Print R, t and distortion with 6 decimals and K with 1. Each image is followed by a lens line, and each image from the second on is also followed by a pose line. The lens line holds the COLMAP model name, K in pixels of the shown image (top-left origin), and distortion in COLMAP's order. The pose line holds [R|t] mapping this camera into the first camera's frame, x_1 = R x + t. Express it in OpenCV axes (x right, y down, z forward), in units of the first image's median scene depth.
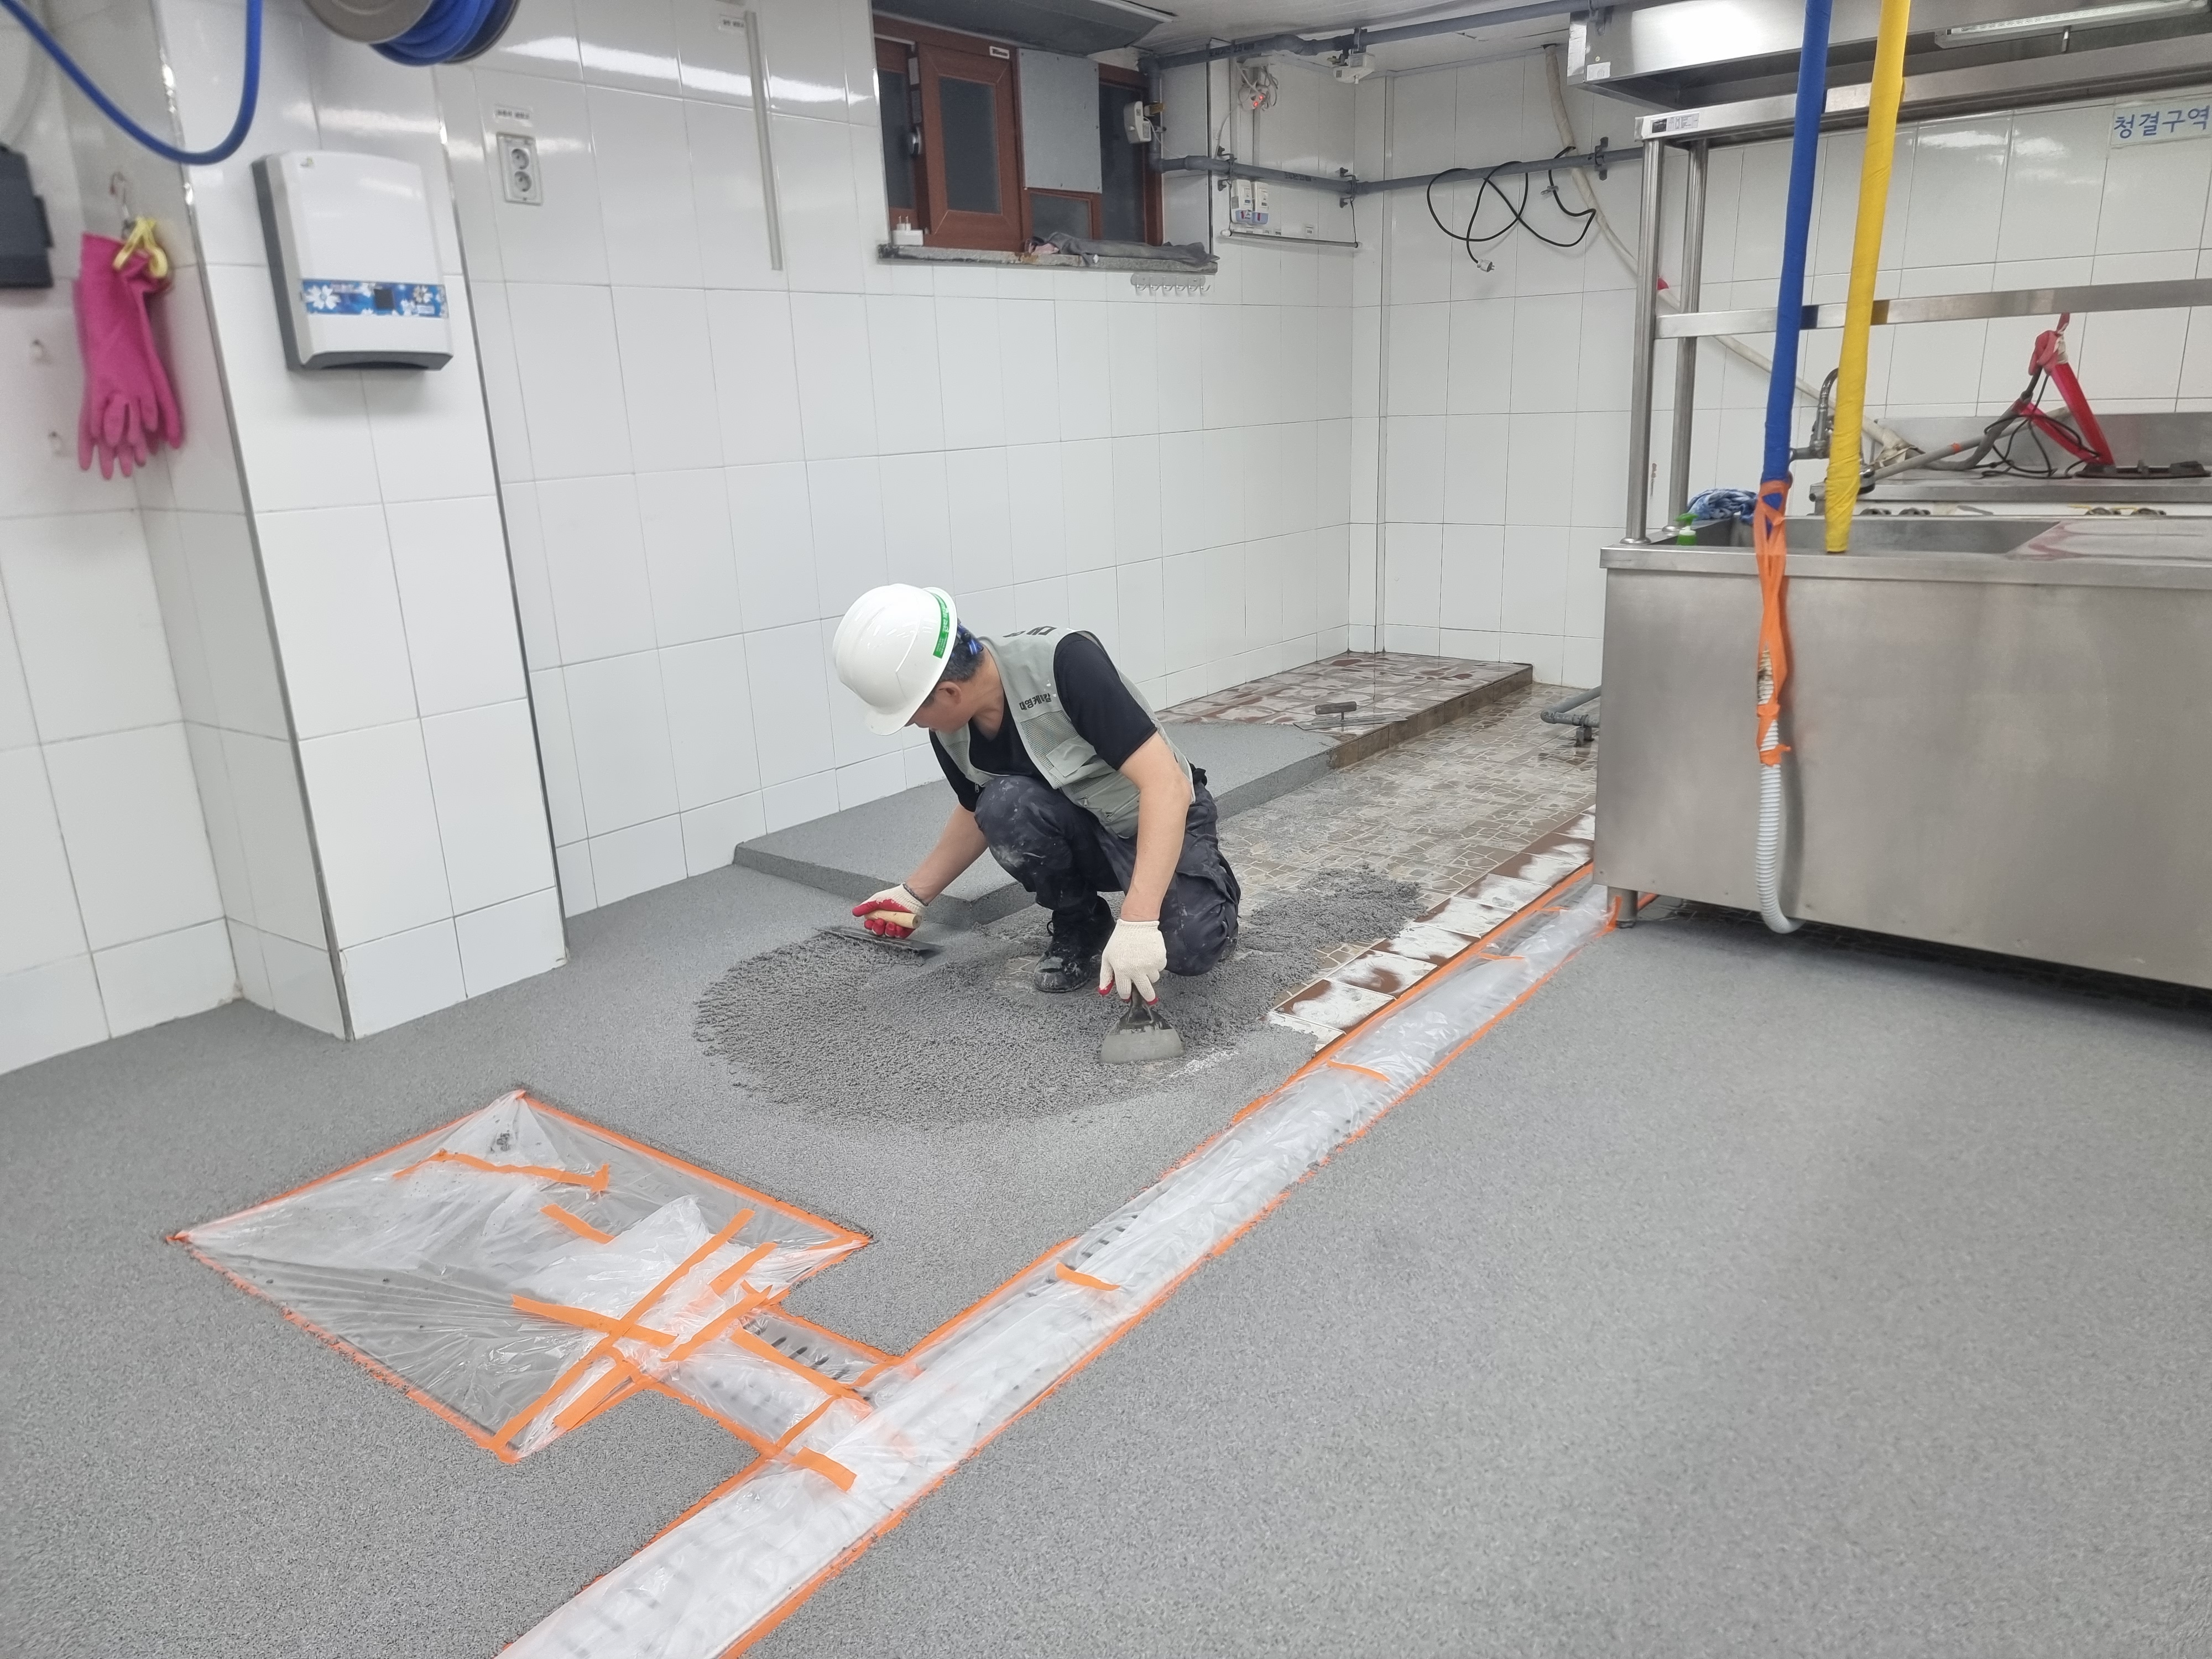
lens RADIAL K [[1544.2, 0, 1100.0], [0, 1544.2, 821.5], [0, 0, 1]] dist [0.037634, -0.003965]
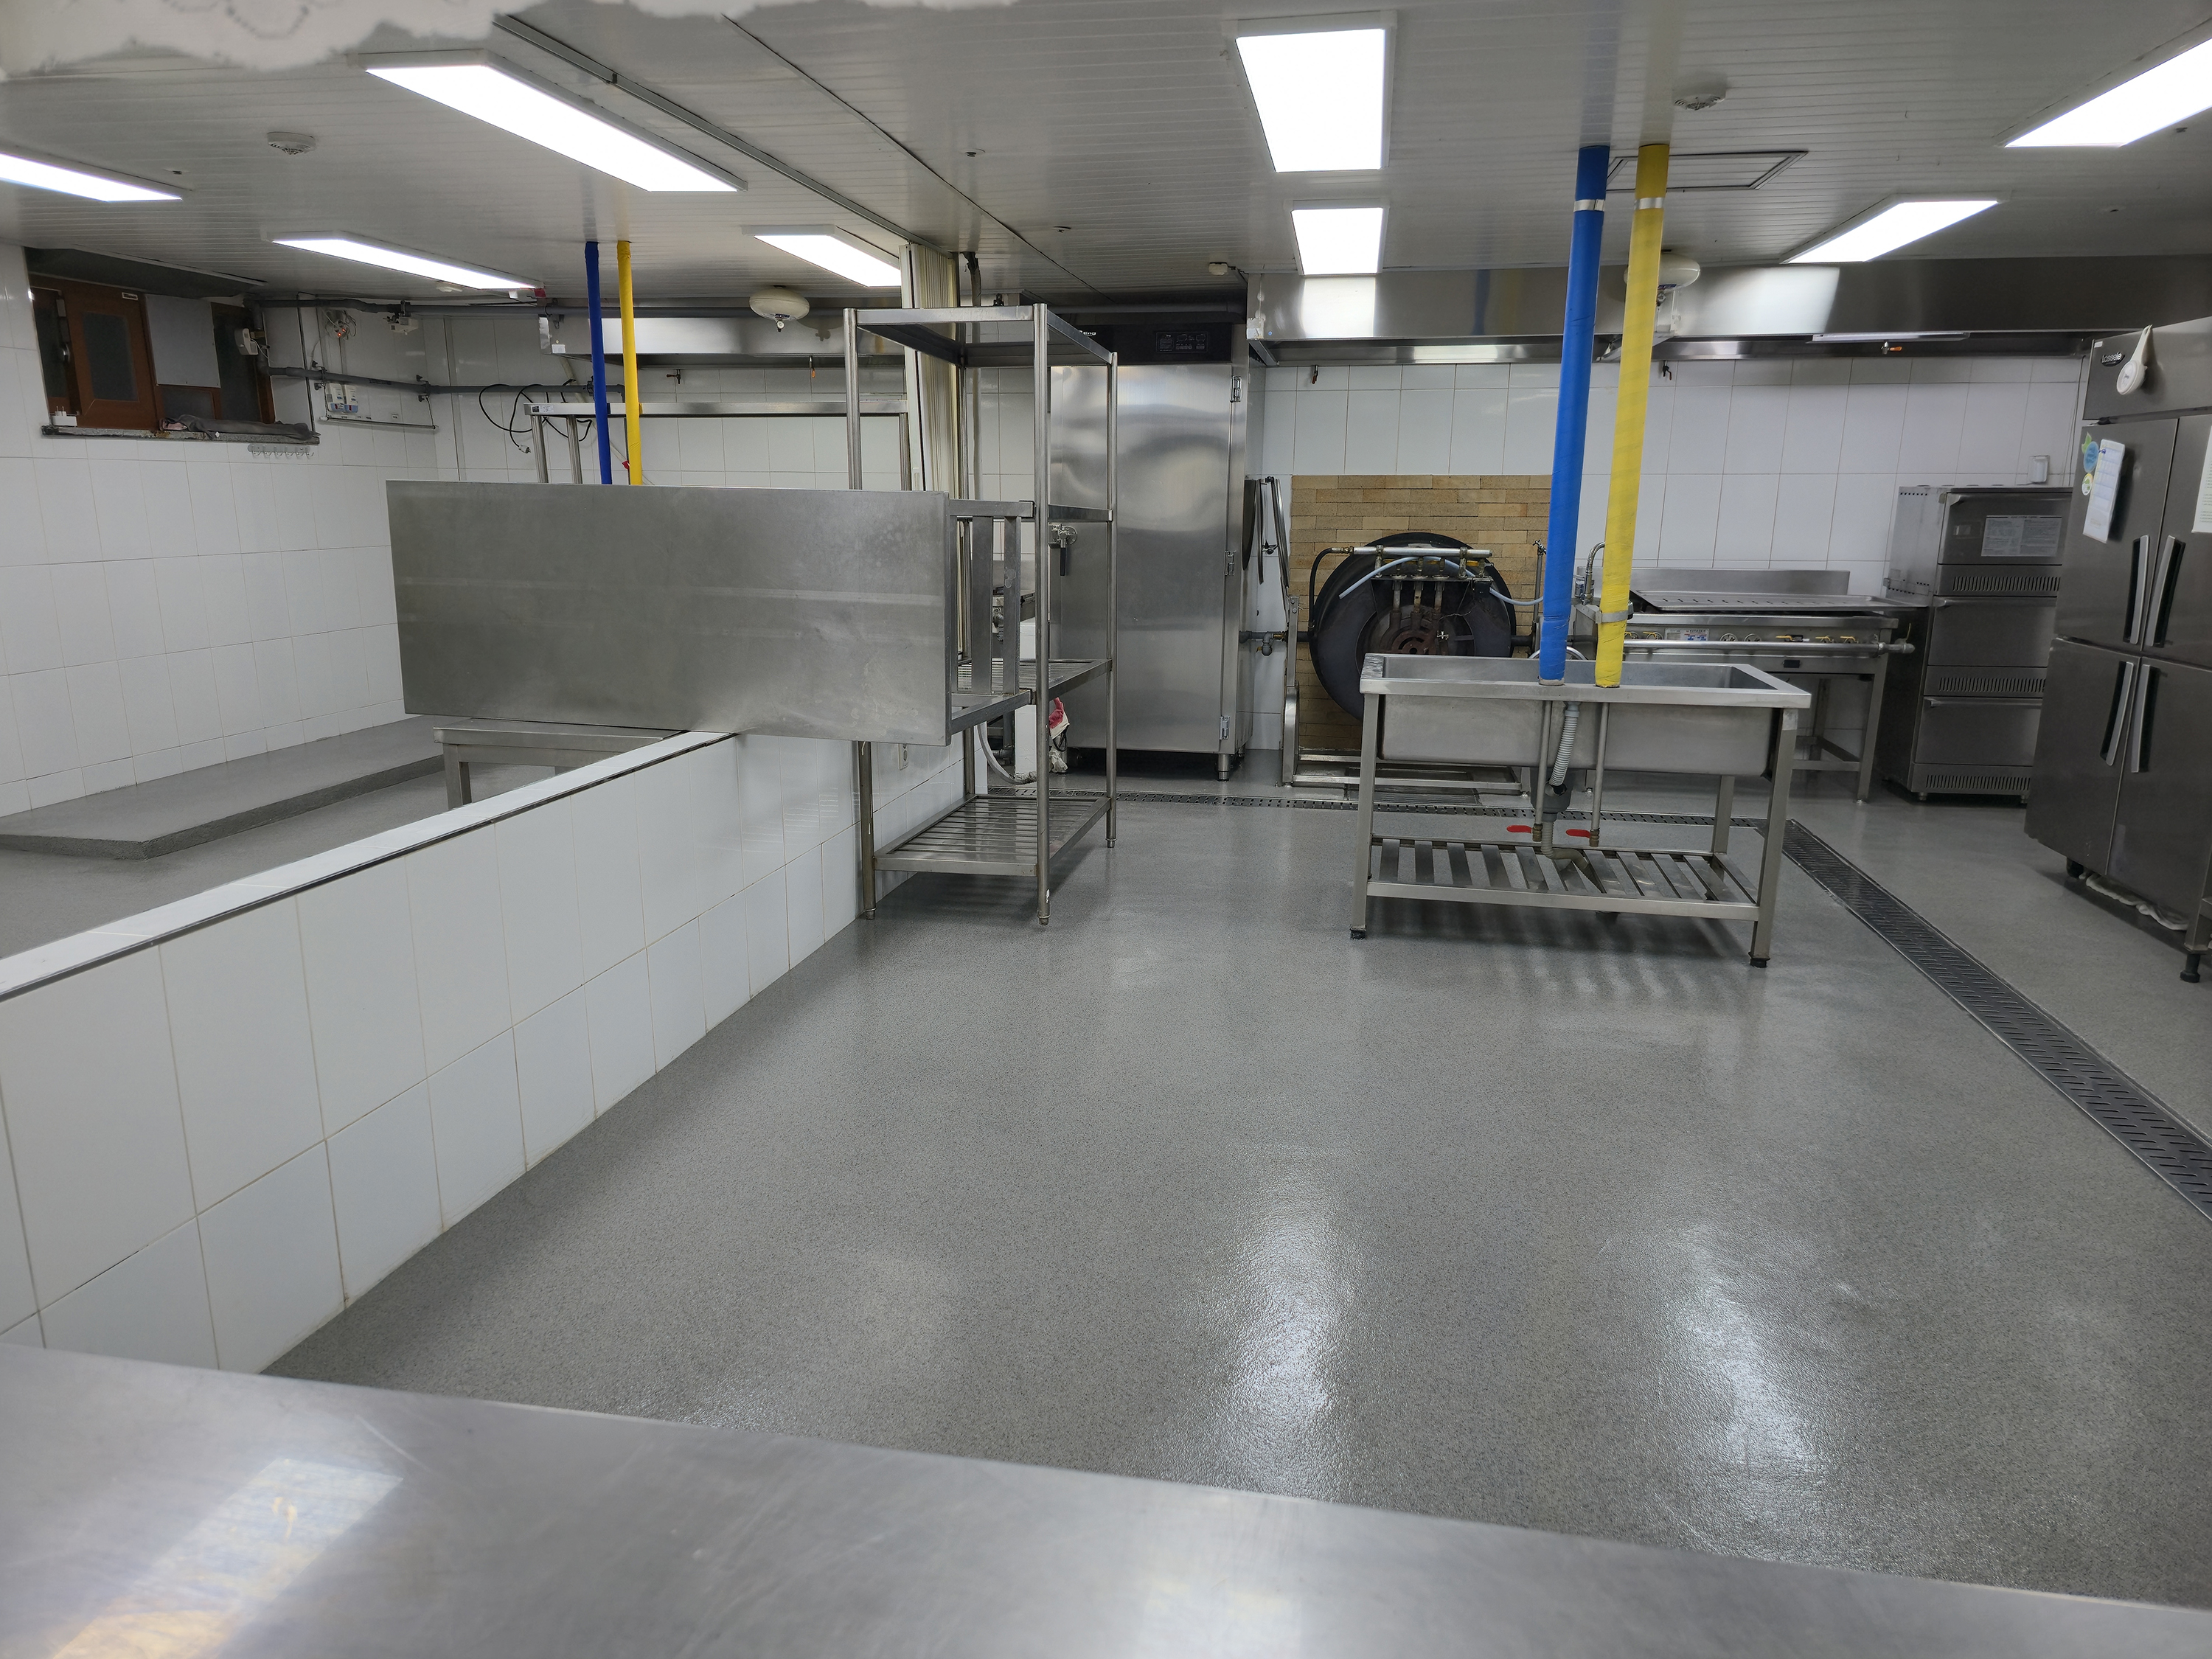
lens RADIAL K [[1508.1, 0, 1150.9], [0, 1508.1, 832.2], [0, 0, 1]] dist [0.003722, -0.007456]
pose [[0.872377, -0.065524, 0.484422, 0.049486], [0.096879, 0.994494, -0.039948, 0.147538], [-0.479137, 0.081780, 0.873922, -0.611702]]
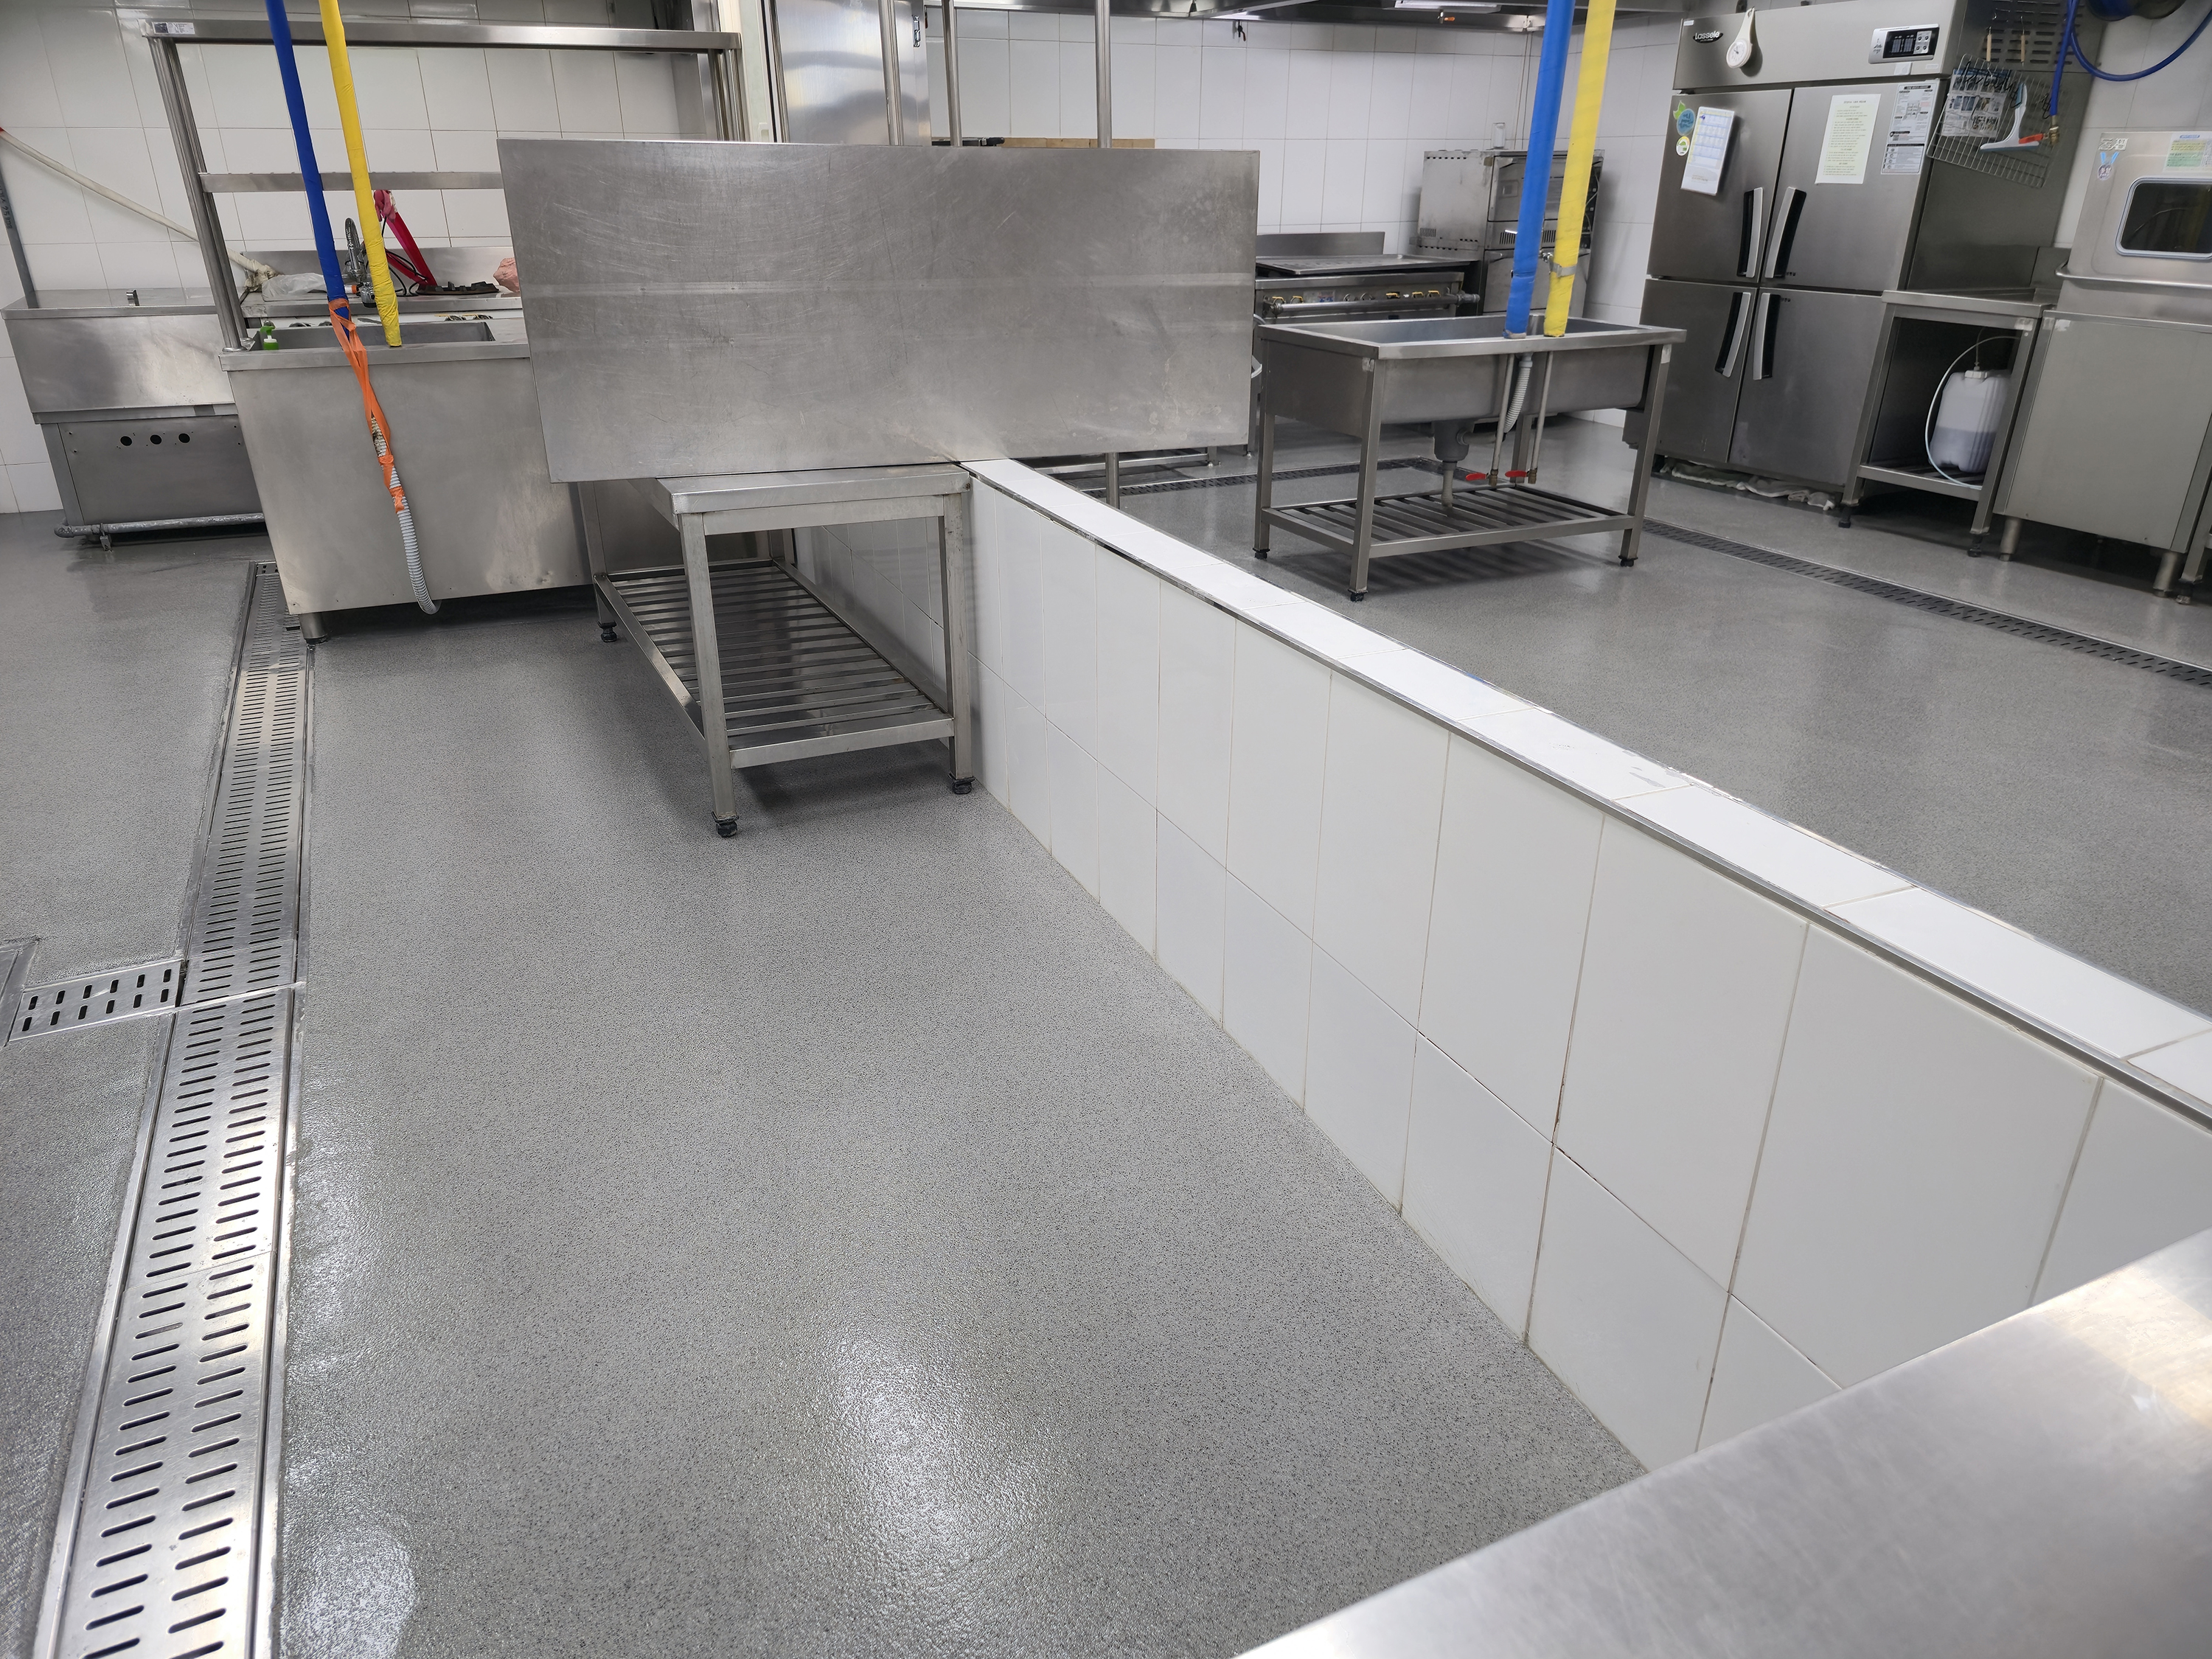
lens RADIAL K [[1456.4, 0, 1137.3], [0, 1456.4, 830.7], [0, 0, 1]] dist [0.009187, 0.001298]
pose [[0.429143, -0.338777, 0.837297, -0.336919], [0.236492, 0.936801, 0.257827, 0.042820], [-0.871727, 0.087370, 0.482140, -0.160300]]
